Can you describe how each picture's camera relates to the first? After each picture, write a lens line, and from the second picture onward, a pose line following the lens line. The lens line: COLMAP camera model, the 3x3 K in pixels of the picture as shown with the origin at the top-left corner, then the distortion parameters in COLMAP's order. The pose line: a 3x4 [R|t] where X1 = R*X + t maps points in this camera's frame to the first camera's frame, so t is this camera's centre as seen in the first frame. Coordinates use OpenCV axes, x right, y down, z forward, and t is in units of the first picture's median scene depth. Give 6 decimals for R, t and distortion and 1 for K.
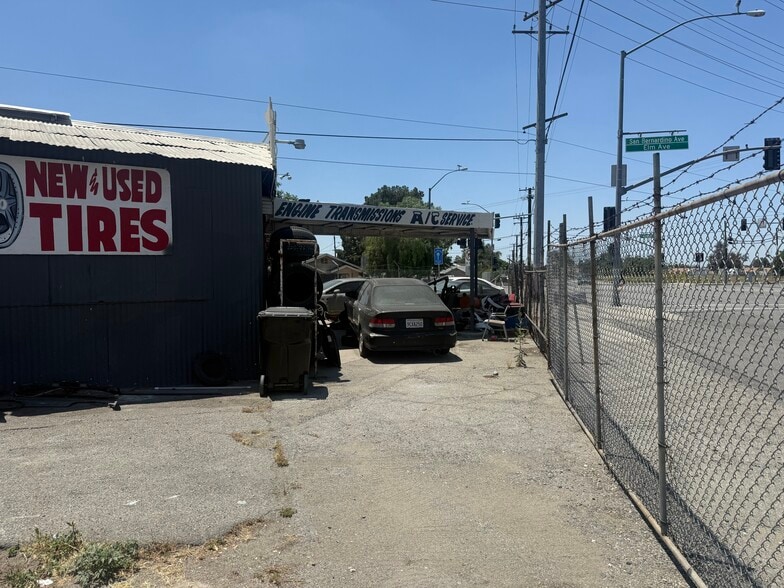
lens RADIAL K [[538.9, 0, 388.7], [0, 538.9, 294.2], [0, 0, 1]] dist [0.090786, -0.137595]
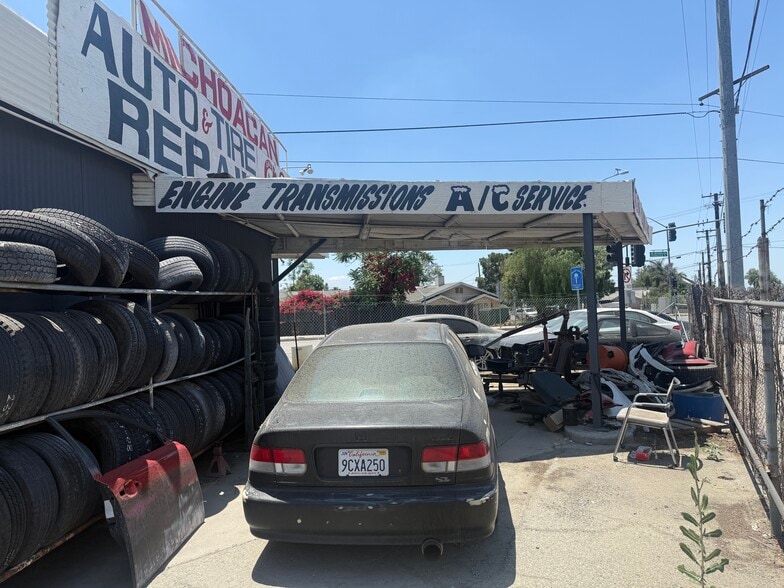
lens RADIAL K [[538.9, 0, 388.7], [0, 538.9, 294.2], [0, 0, 1]] dist [0.090786, -0.137595]
pose [[0.956985, -0.033922, -0.288148, 0.107050], [0.017982, 0.998167, -0.057786, -0.021877], [0.289580, 0.050119, 0.955841, 0.420494]]
